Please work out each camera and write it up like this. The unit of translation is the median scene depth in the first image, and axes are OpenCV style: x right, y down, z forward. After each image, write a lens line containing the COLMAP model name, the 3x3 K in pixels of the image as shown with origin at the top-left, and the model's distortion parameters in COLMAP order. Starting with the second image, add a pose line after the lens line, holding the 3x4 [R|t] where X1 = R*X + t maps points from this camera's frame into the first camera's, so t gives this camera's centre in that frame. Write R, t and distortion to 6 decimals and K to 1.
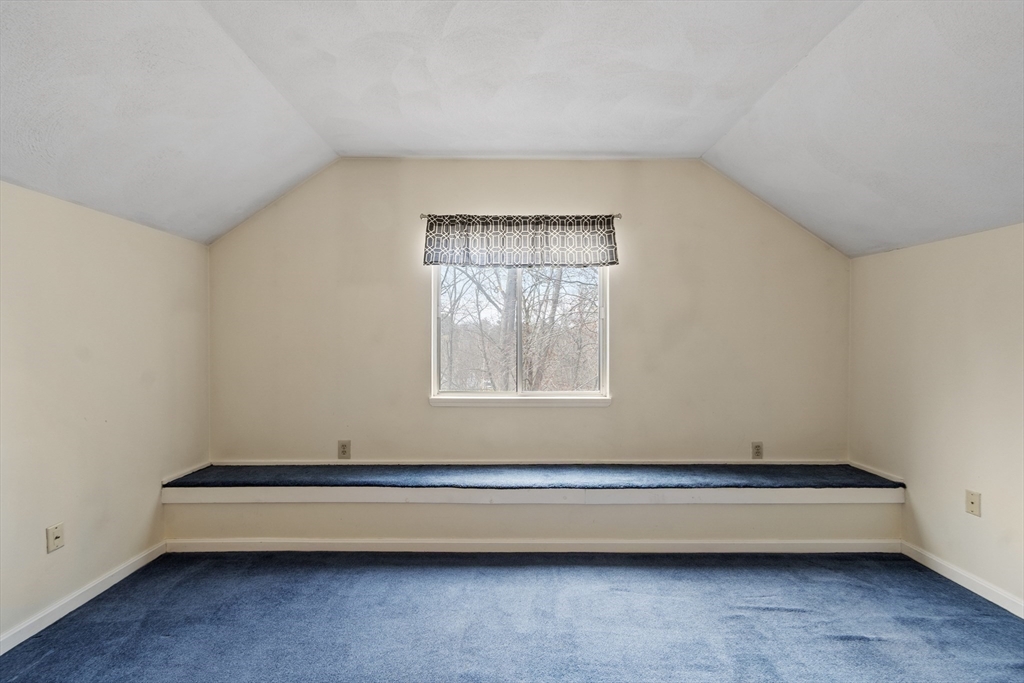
lens RADIAL K [[448.0, 0, 512.0], [0, 448.0, 341.5], [0, 0, 1]] dist [0.002720, 0.000117]
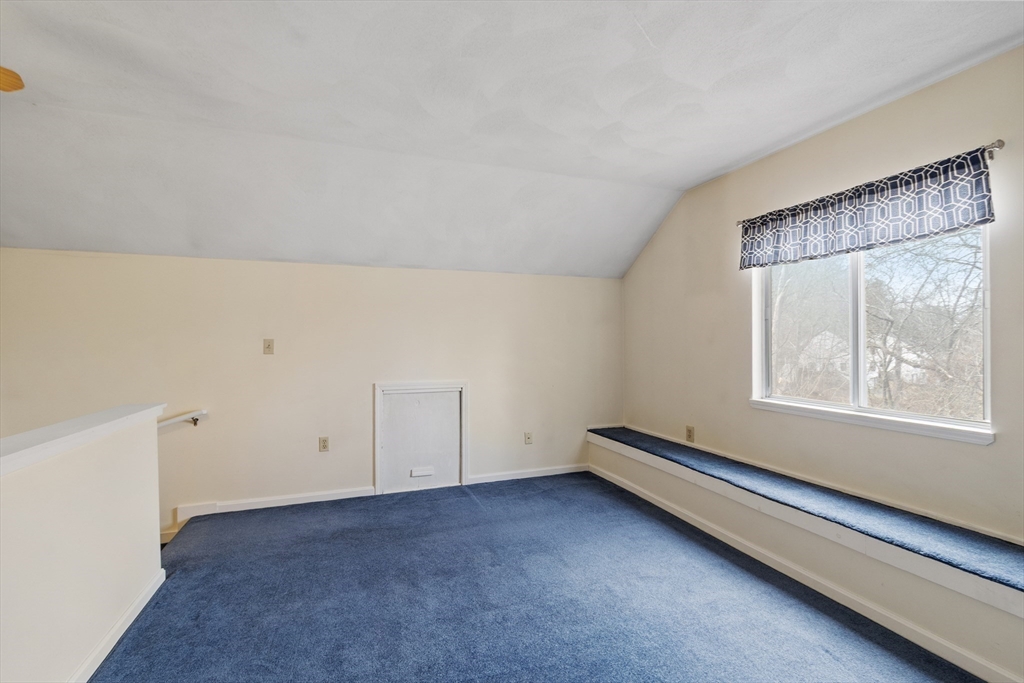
lens RADIAL K [[461.5, 0, 513.4], [0, 461.5, 347.2], [0, 0, 1]] dist [-0.000206, 0.000022]
pose [[0.333289, 0.007886, -0.942792, 0.662150], [-0.003189, 0.999969, 0.007237, 0.002101], [0.942819, 0.000595, 0.333304, 0.153496]]
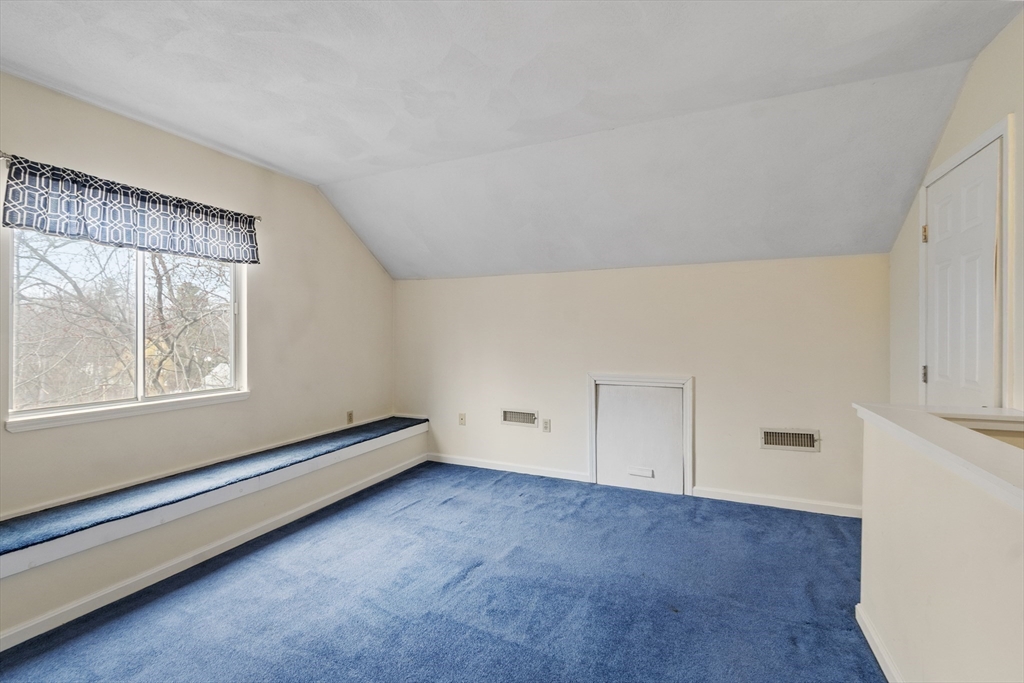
lens RADIAL K [[448.6, 0, 506.5], [0, 448.6, 337.0], [0, 0, 1]] dist [-0.001205, -0.000421]
pose [[0.418118, -0.010273, 0.908334, -0.514425], [0.010844, 0.999921, 0.006318, 0.000945], [-0.908328, 0.007208, 0.418197, 0.024624]]
